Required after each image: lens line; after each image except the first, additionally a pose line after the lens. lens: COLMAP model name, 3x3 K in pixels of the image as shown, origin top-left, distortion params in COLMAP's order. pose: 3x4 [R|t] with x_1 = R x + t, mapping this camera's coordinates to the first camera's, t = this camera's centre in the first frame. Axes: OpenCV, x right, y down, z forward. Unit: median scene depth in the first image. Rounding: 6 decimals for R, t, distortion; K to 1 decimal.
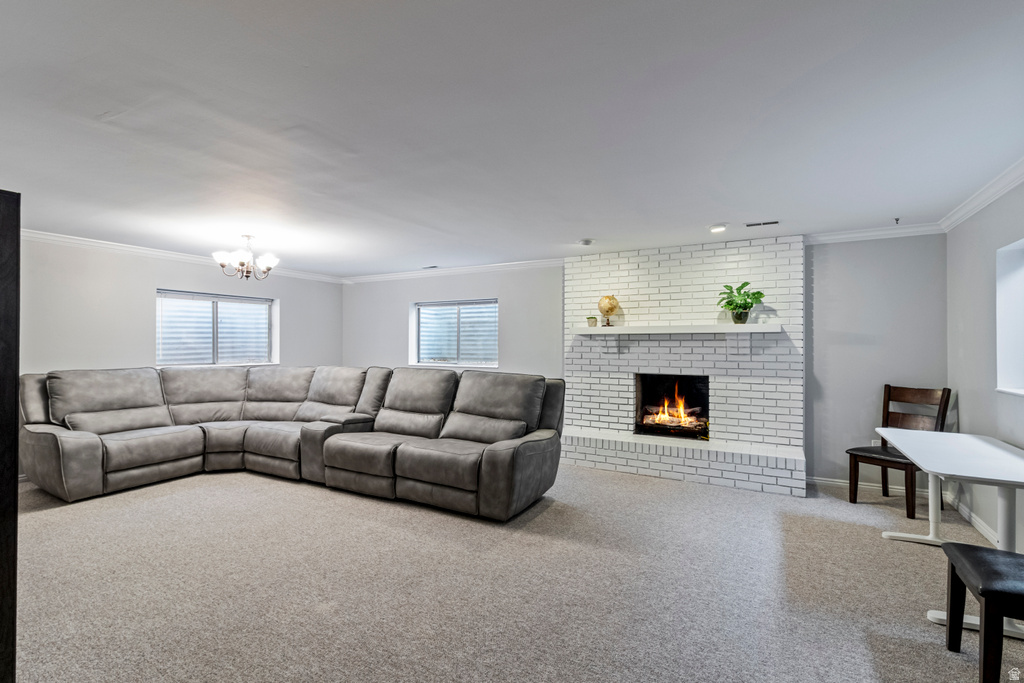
lens RADIAL K [[479.7, 0, 509.3], [0, 479.7, 342.4], [0, 0, 1]] dist [0.000966, 0.000699]
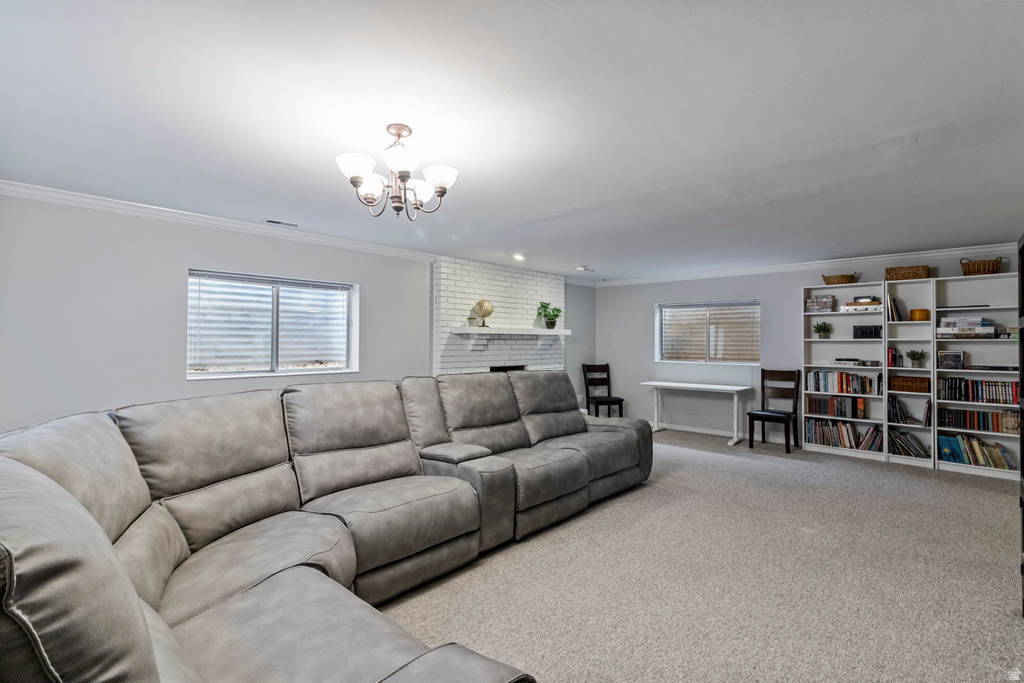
lens RADIAL K [[479.7, 0, 504.2], [0, 479.7, 339.2], [0, 0, 1]] dist [0.000966, 0.000699]
pose [[0.240757, 0.004120, 0.970577, -1.006490], [-0.008106, 0.999965, -0.002234, -0.002455], [-0.970552, -0.007330, 0.240782, 0.780692]]
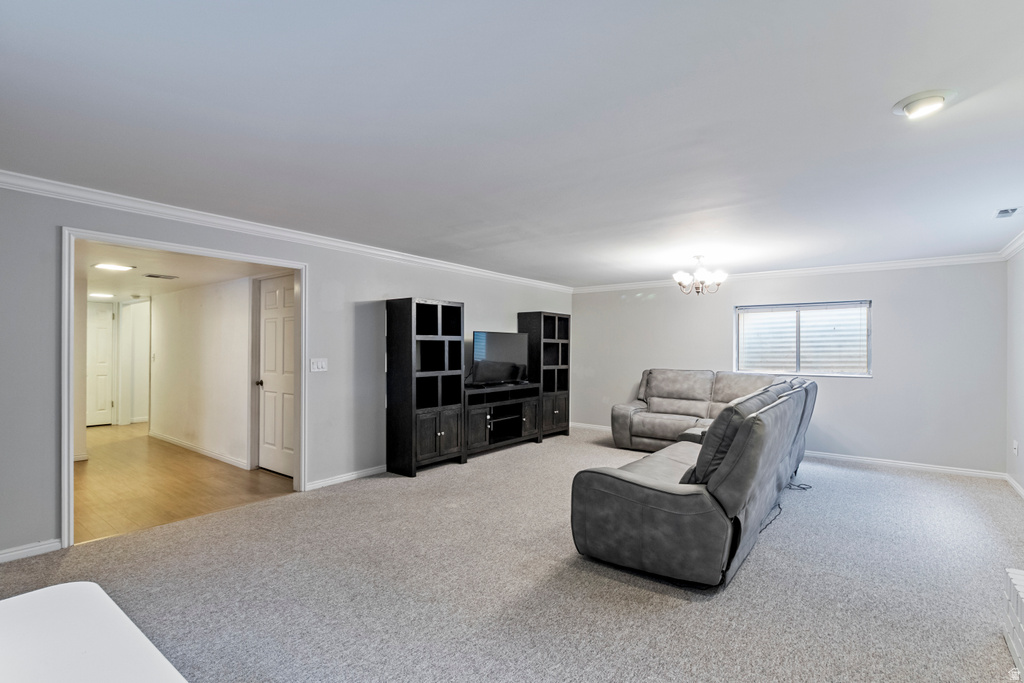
lens RADIAL K [[479.7, 0, 514.7], [0, 479.7, 345.9], [0, 0, 1]] dist [0.000966, 0.000699]
pose [[-0.139442, -0.013720, -0.990135, 0.639909], [-0.004077, 0.999903, -0.013281, 0.006723], [0.990222, 0.002185, -0.139484, 0.736049]]
